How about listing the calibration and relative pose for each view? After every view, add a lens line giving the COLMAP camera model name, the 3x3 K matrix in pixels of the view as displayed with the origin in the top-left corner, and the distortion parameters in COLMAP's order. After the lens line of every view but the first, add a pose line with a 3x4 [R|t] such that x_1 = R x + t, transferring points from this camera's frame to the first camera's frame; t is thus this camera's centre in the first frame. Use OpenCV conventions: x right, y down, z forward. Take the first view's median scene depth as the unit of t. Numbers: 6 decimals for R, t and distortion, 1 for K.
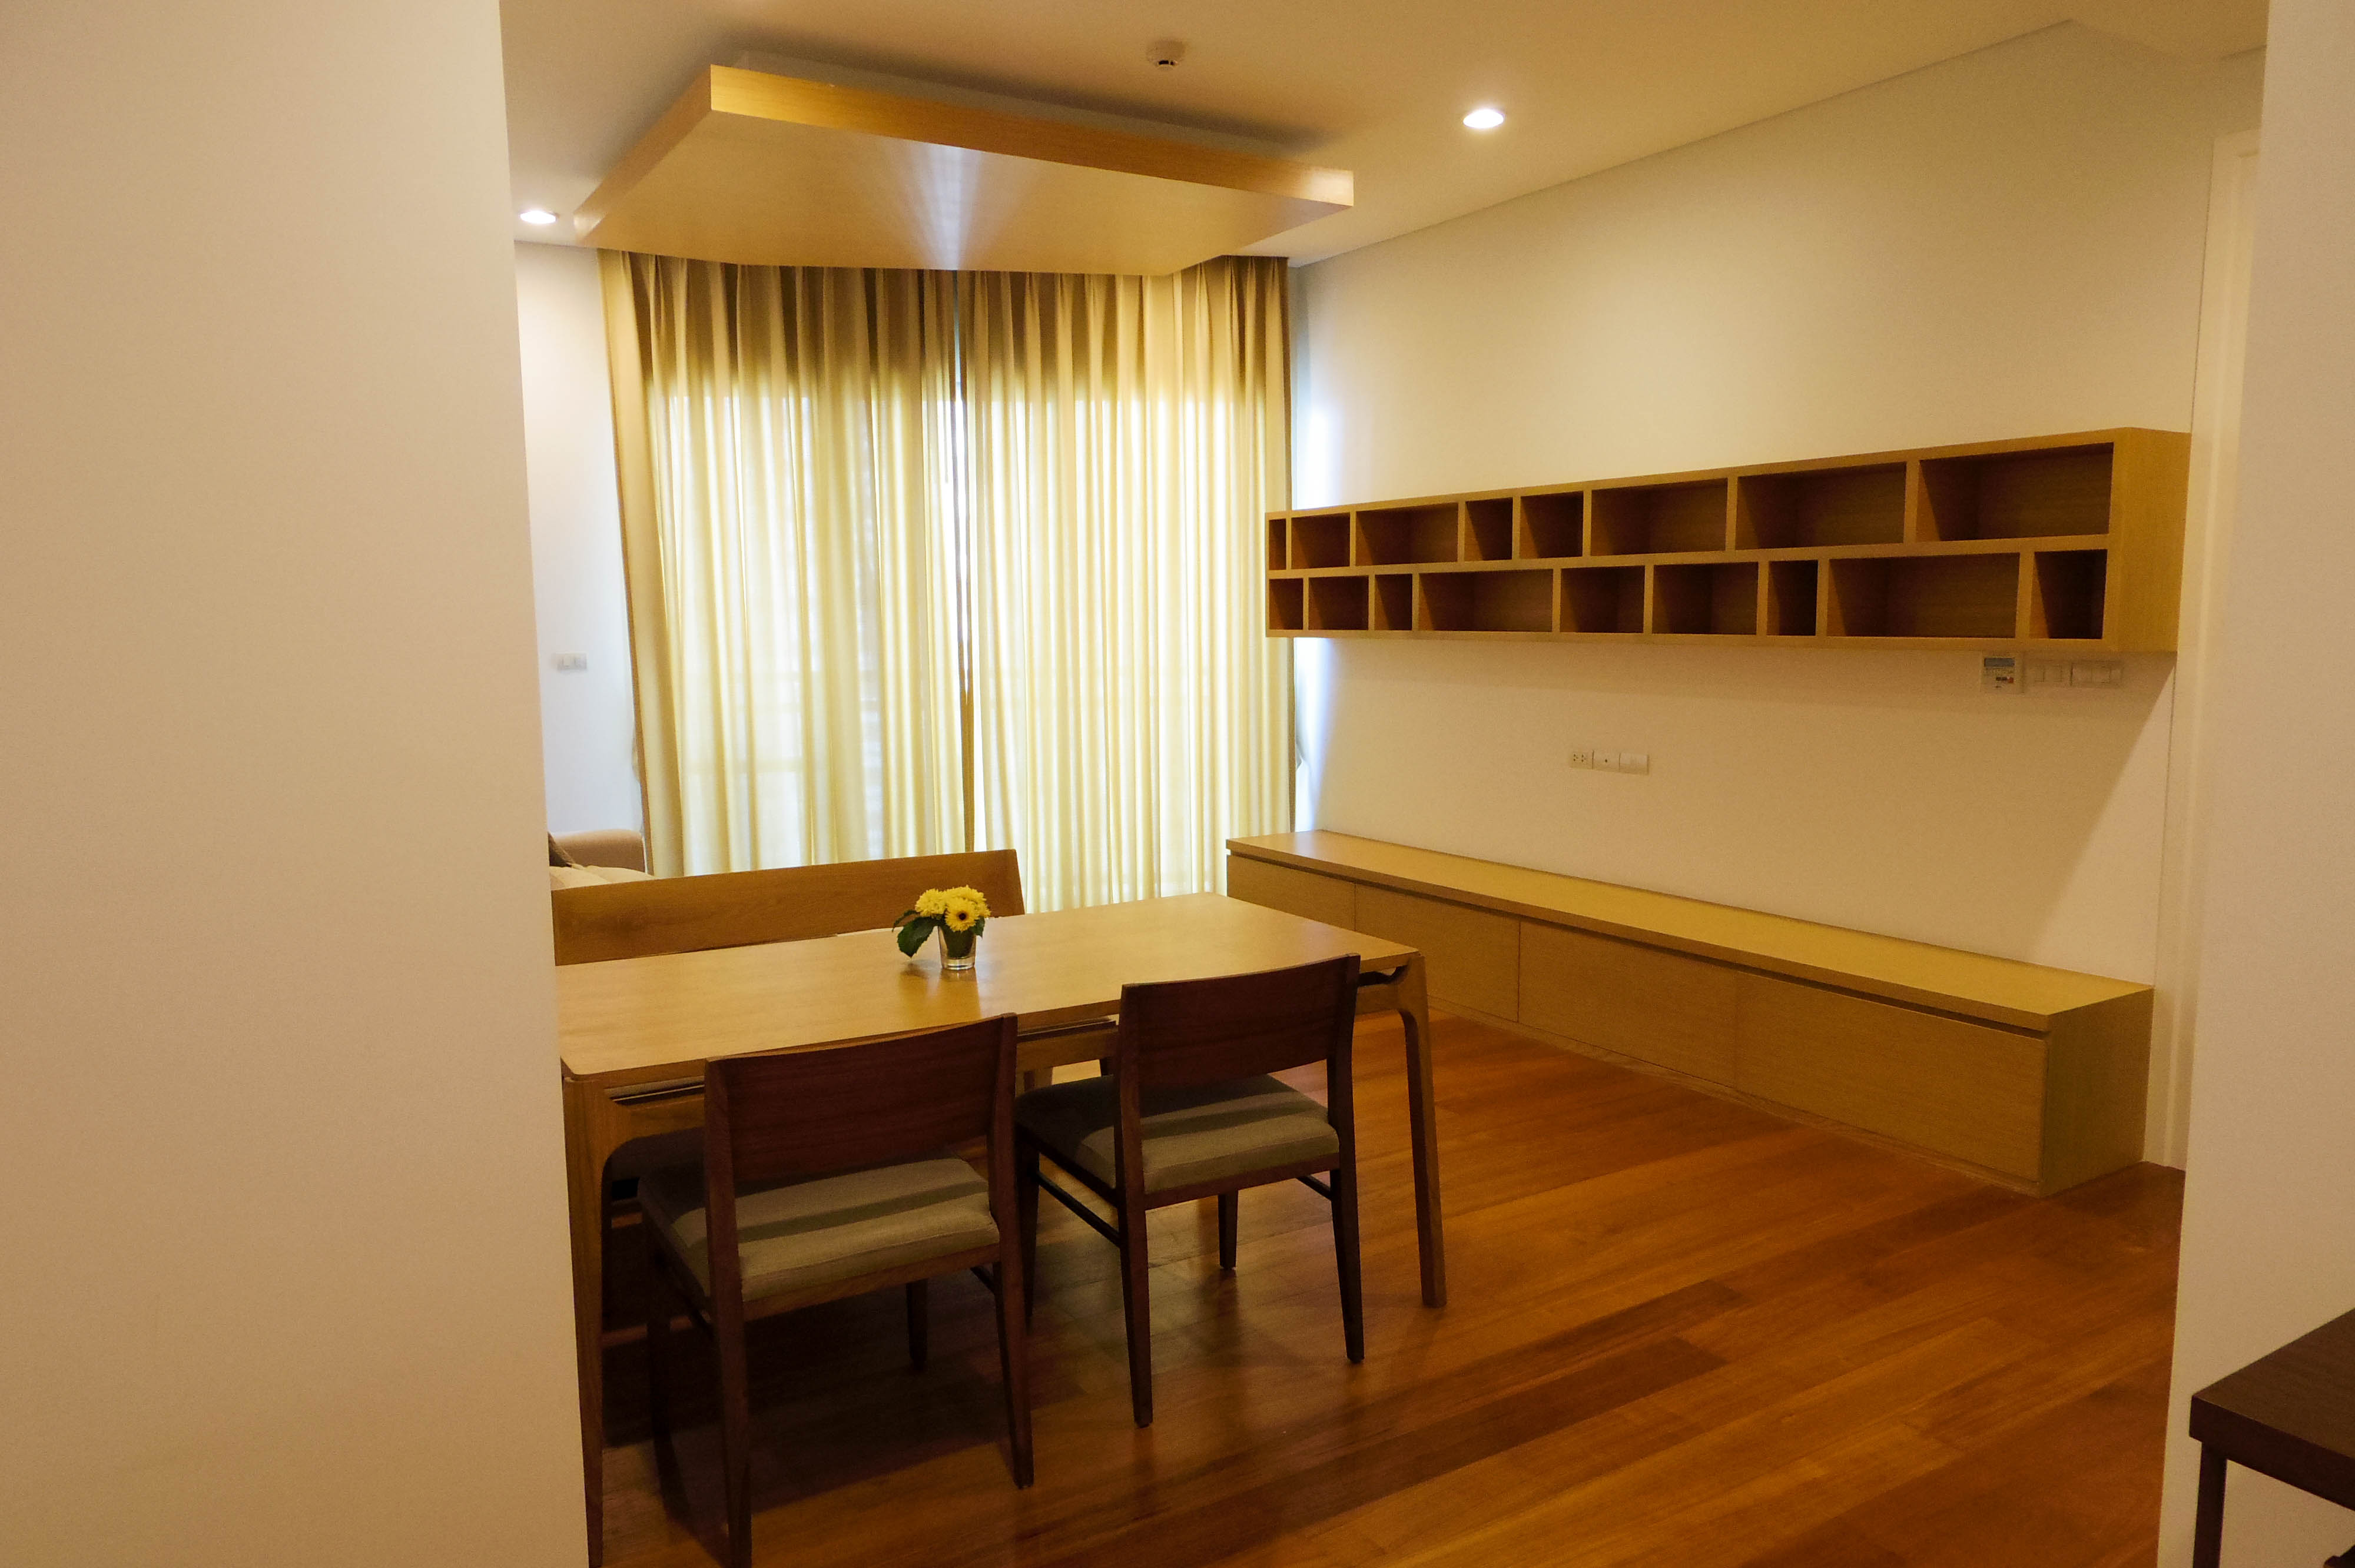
lens RADIAL K [[1602.3, 0, 1187.4], [0, 1602.3, 771.8], [0, 0, 1]] dist [-0.040477, 0.096008]
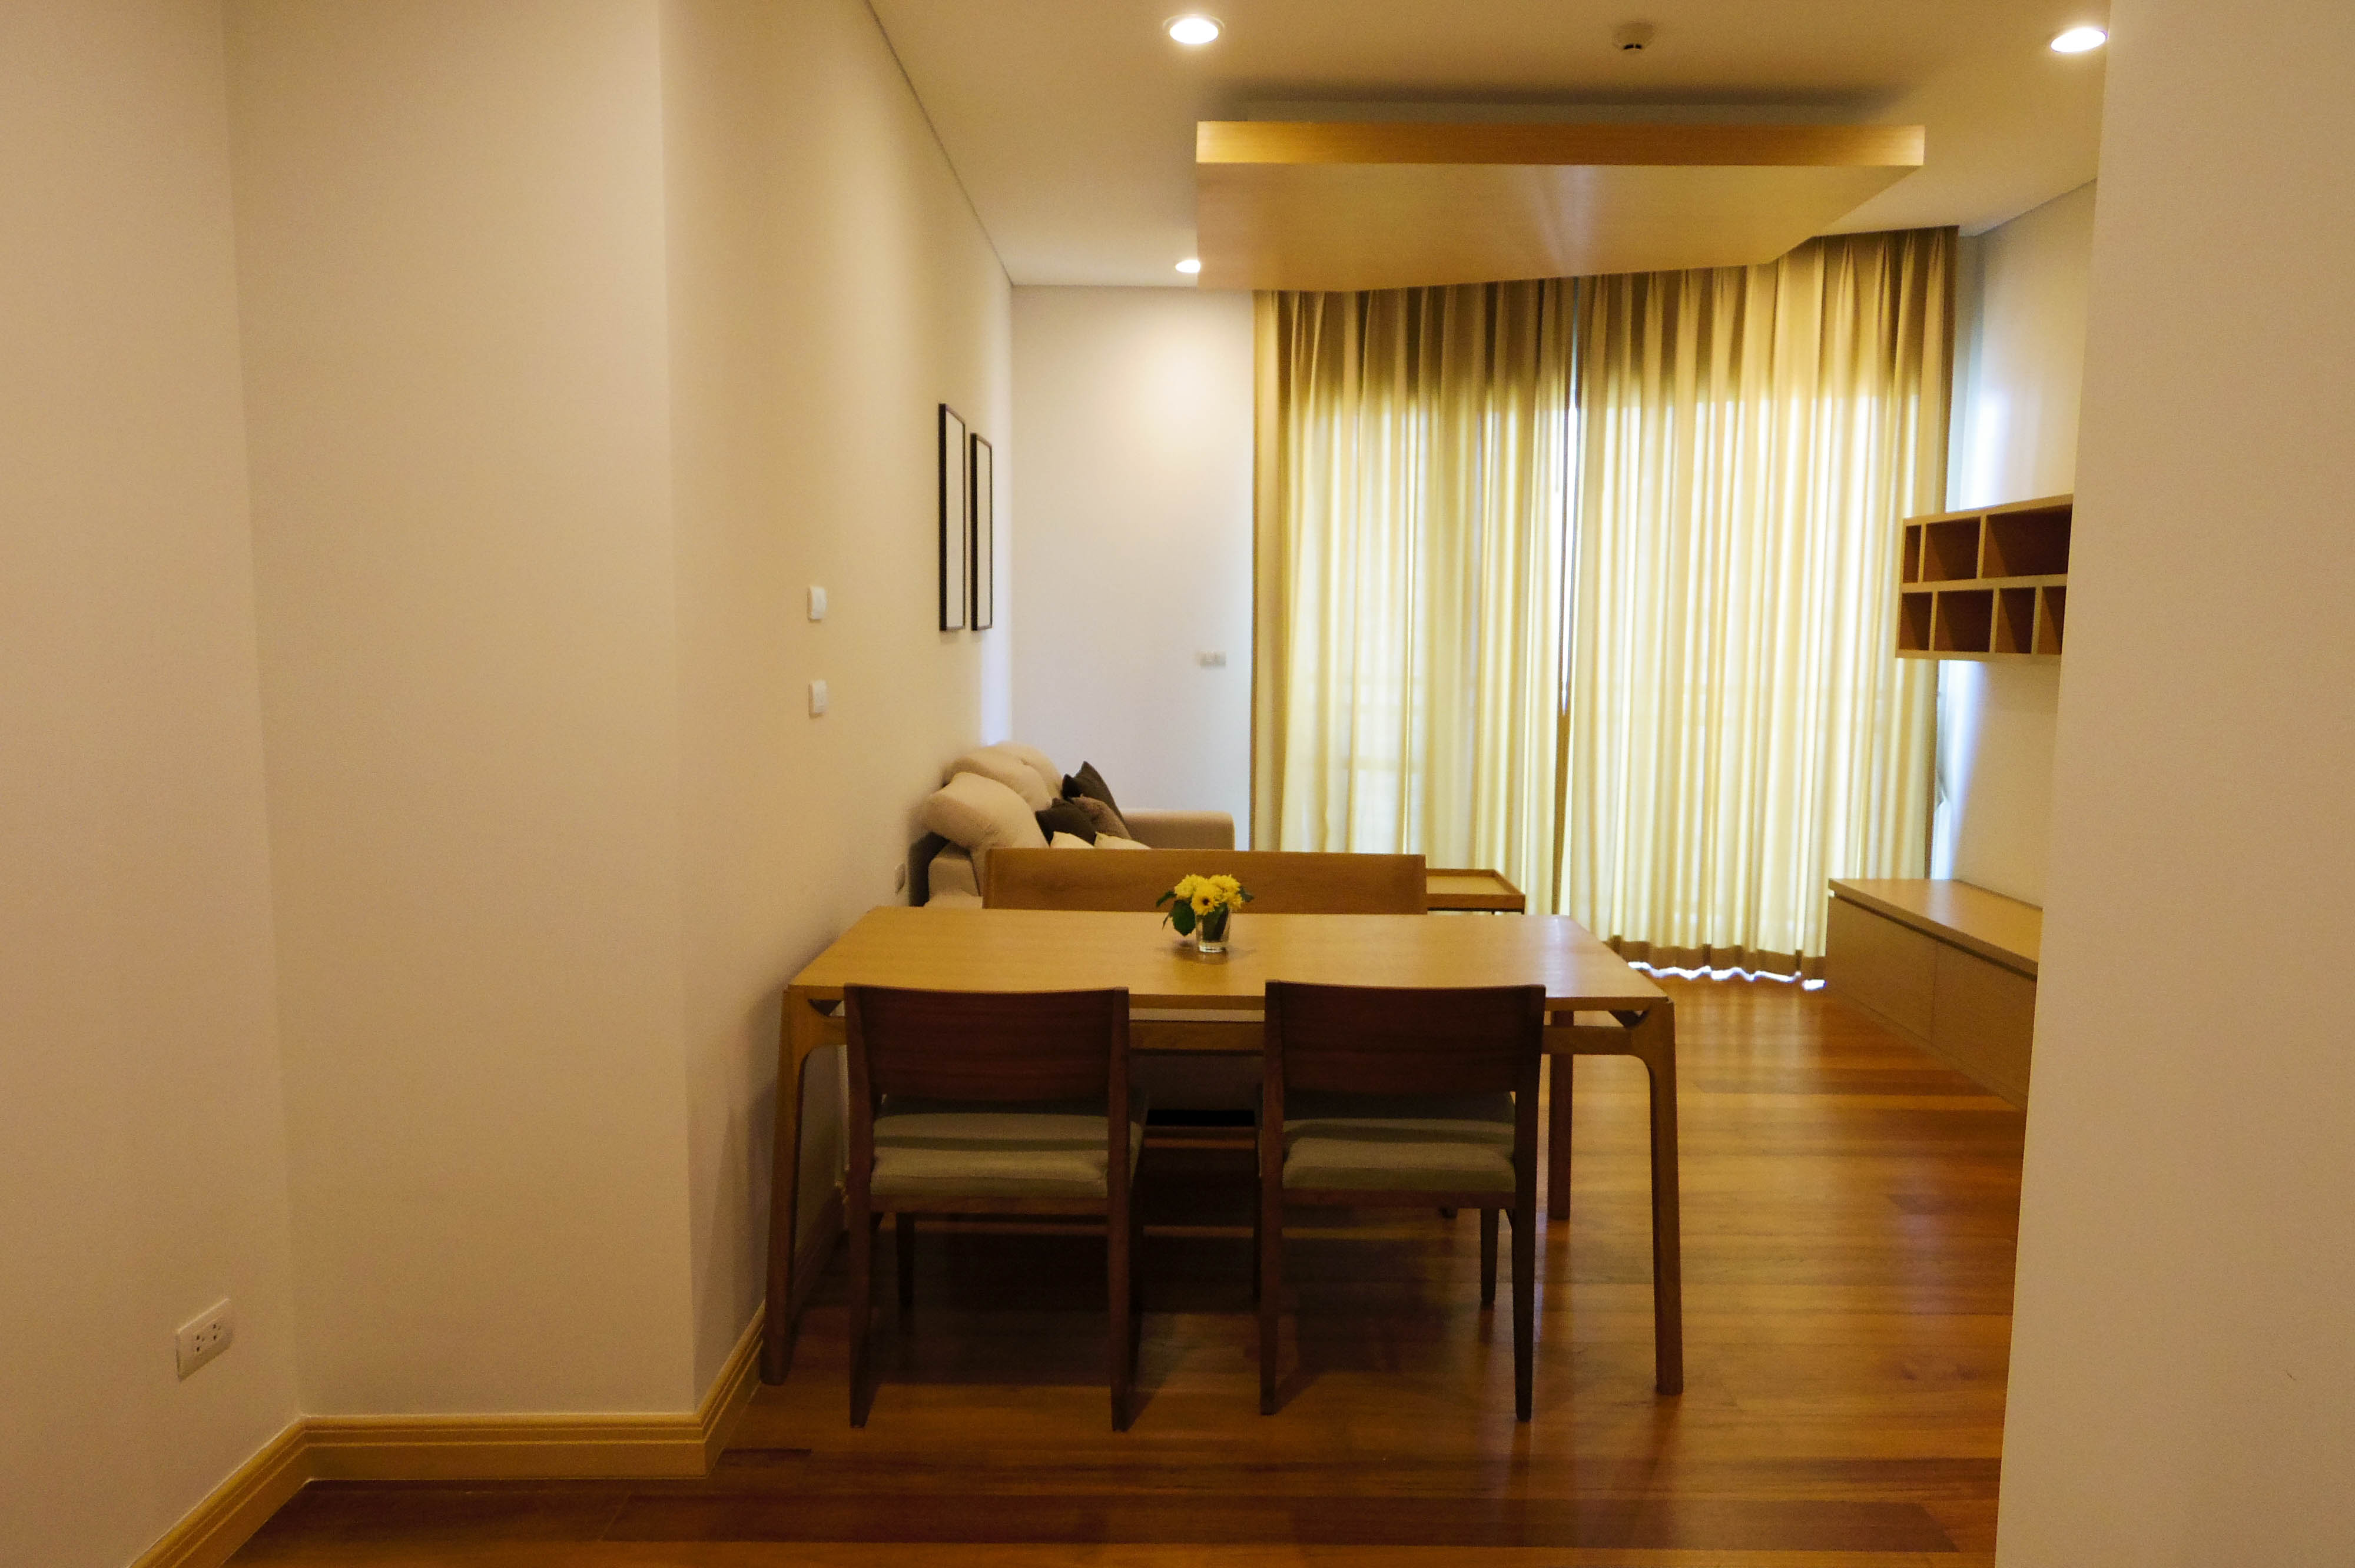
lens RADIAL K [[1602.3, 0, 1187.4], [0, 1602.3, 771.8], [0, 0, 1]] dist [-0.040477, 0.096008]
pose [[0.848310, 0.069314, -0.524943, 0.193237], [-0.072657, 0.997255, 0.014263, -0.005066], [0.524491, 0.026041, 0.851018, 0.041089]]
